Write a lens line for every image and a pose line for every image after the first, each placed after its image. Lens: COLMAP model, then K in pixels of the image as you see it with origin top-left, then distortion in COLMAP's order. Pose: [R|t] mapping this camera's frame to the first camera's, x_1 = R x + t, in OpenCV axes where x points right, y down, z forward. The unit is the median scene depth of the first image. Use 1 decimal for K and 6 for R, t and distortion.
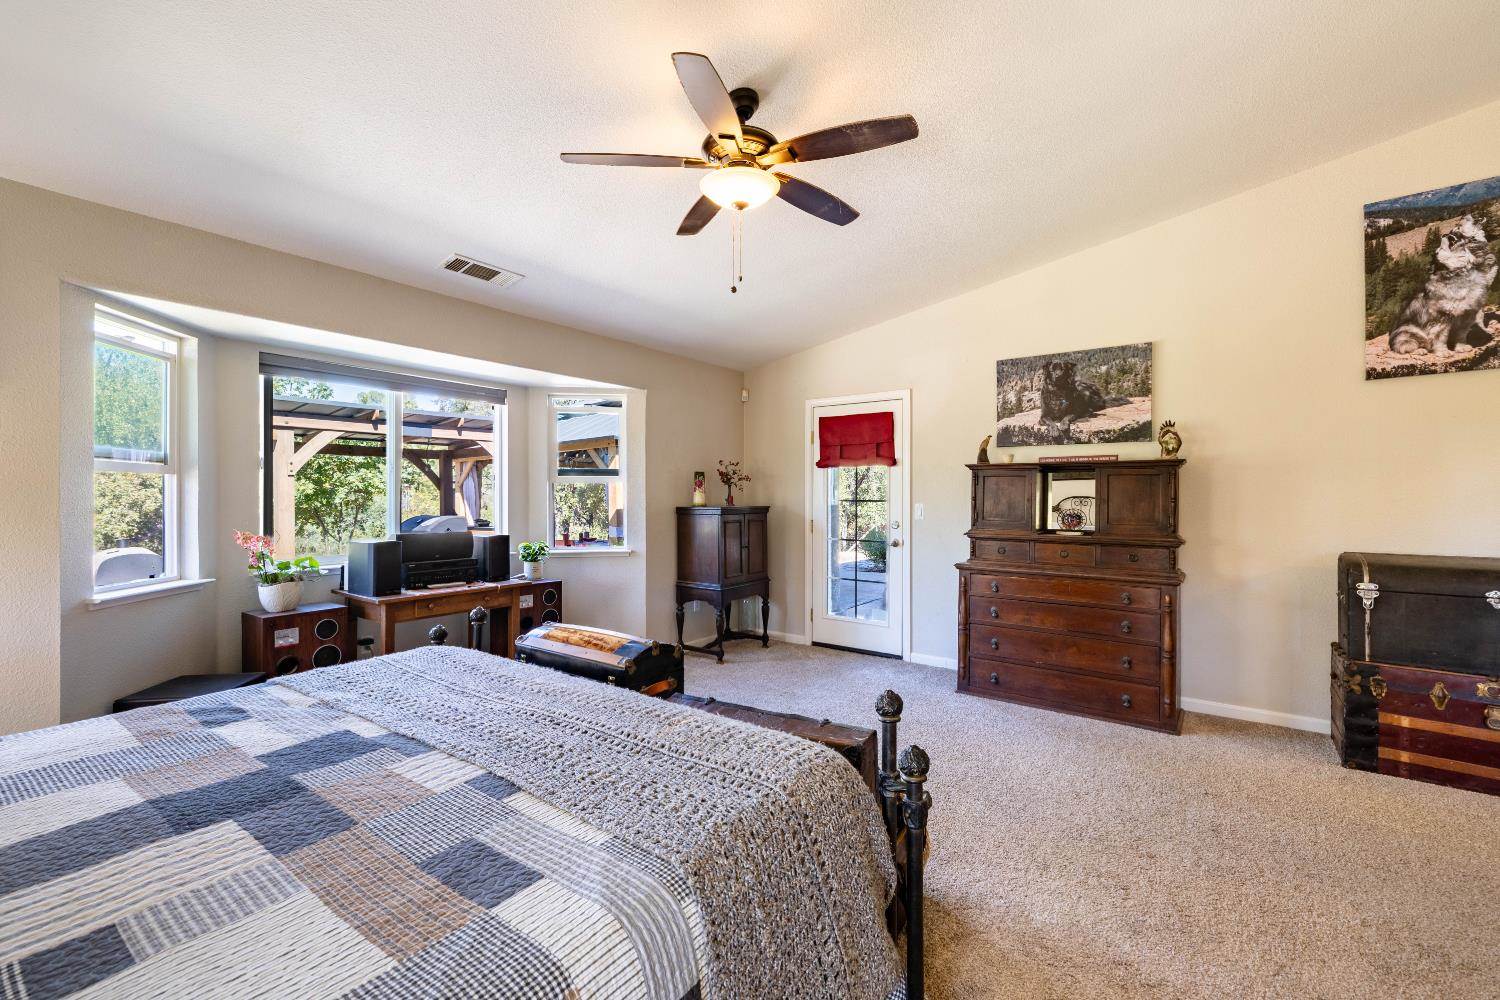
lens RADIAL K [[628.4, 0, 736.8], [0, 628.4, 500.2], [0, 0, 1]] dist [-0.000653, 0.001220]
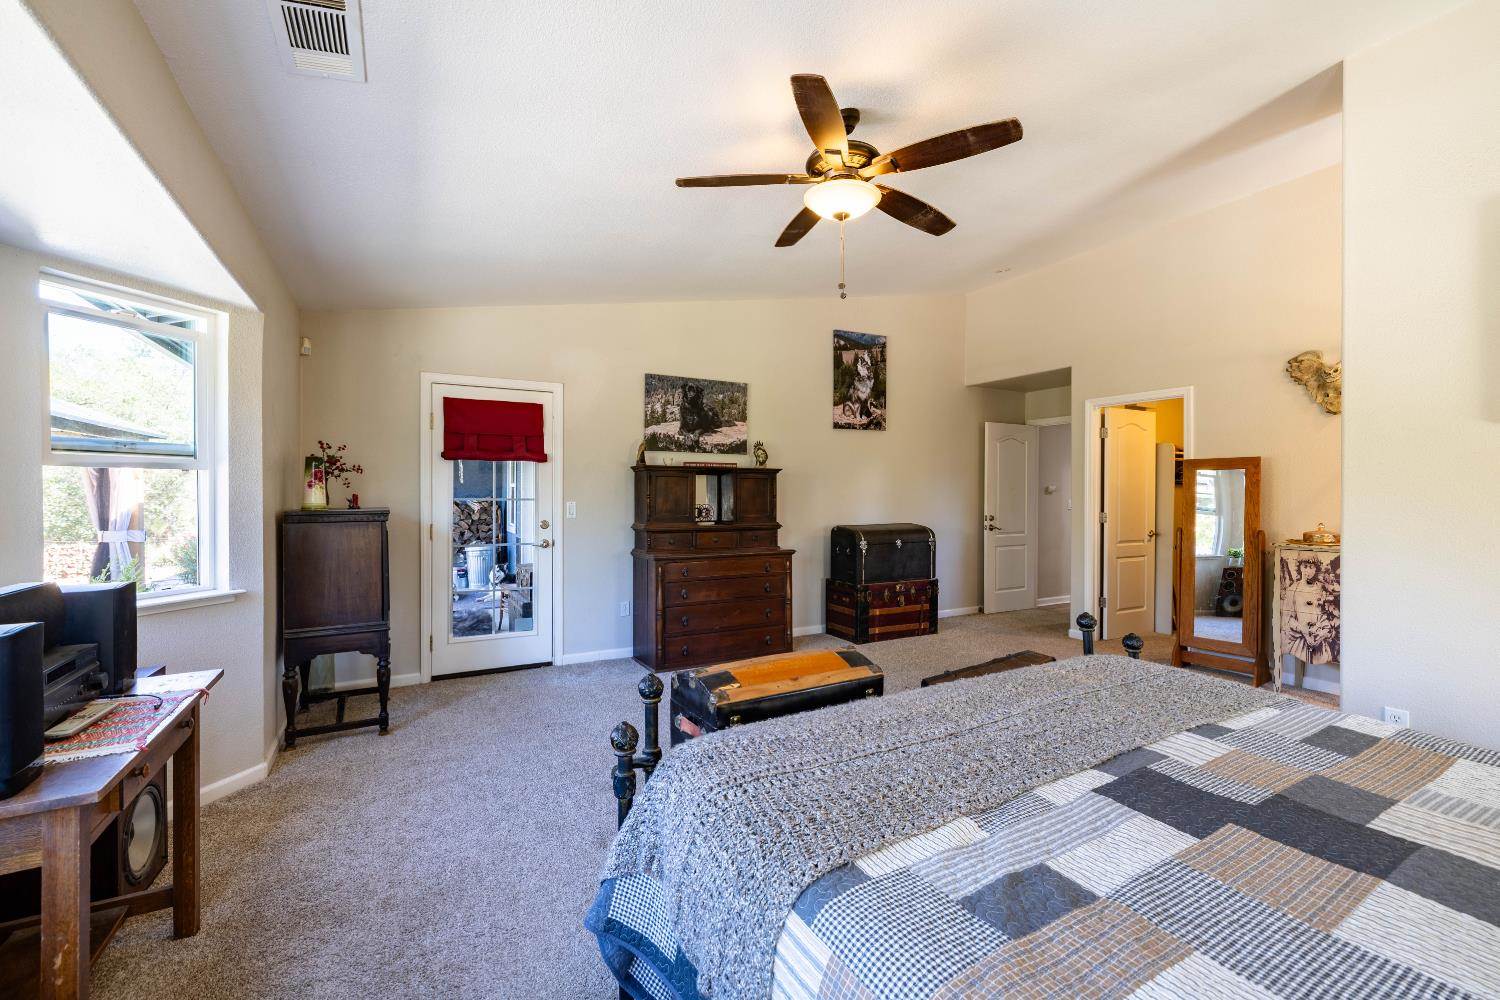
lens RADIAL K [[628.4, 0, 739.0], [0, 628.4, 499.8], [0, 0, 1]] dist [-0.000653, 0.001220]
pose [[0.411542, -0.009160, 0.911345, -0.609836], [0.006688, 0.999953, 0.007031, -0.003324], [-0.911366, 0.003202, 0.411584, 0.432686]]
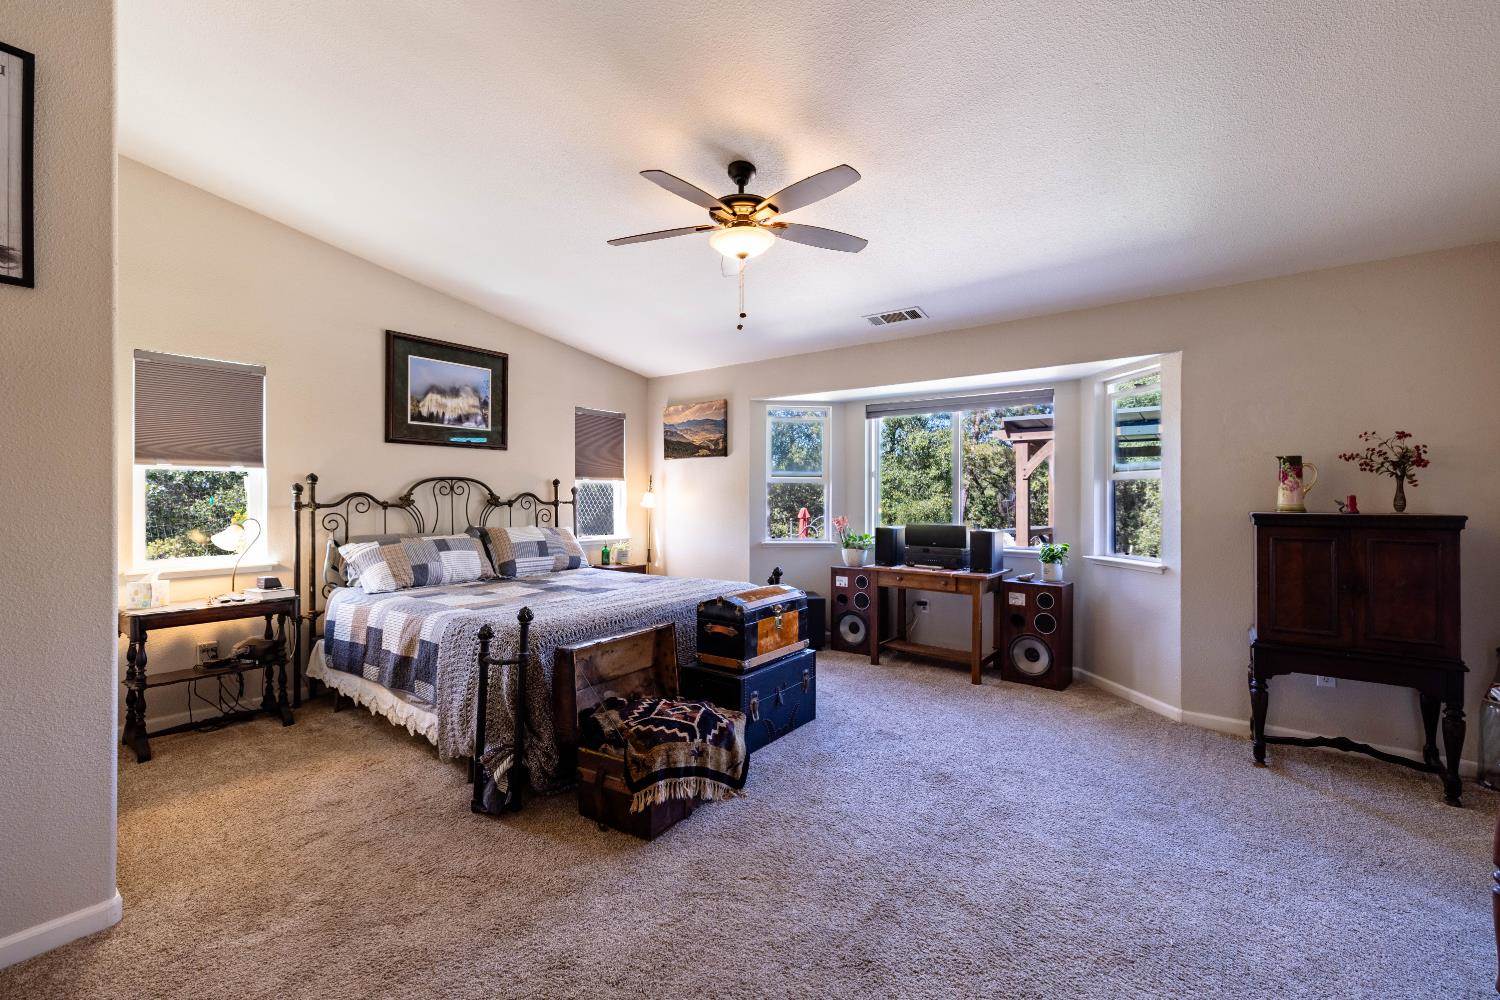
lens RADIAL K [[628.4, 0, 755.5], [0, 628.4, 492.5], [0, 0, 1]] dist [-0.000653, 0.001220]
pose [[-0.001500, -0.003508, -0.999993, 0.719797], [-0.009695, 0.999947, -0.003493, -0.002782], [0.999952, 0.009690, -0.001534, 0.603164]]
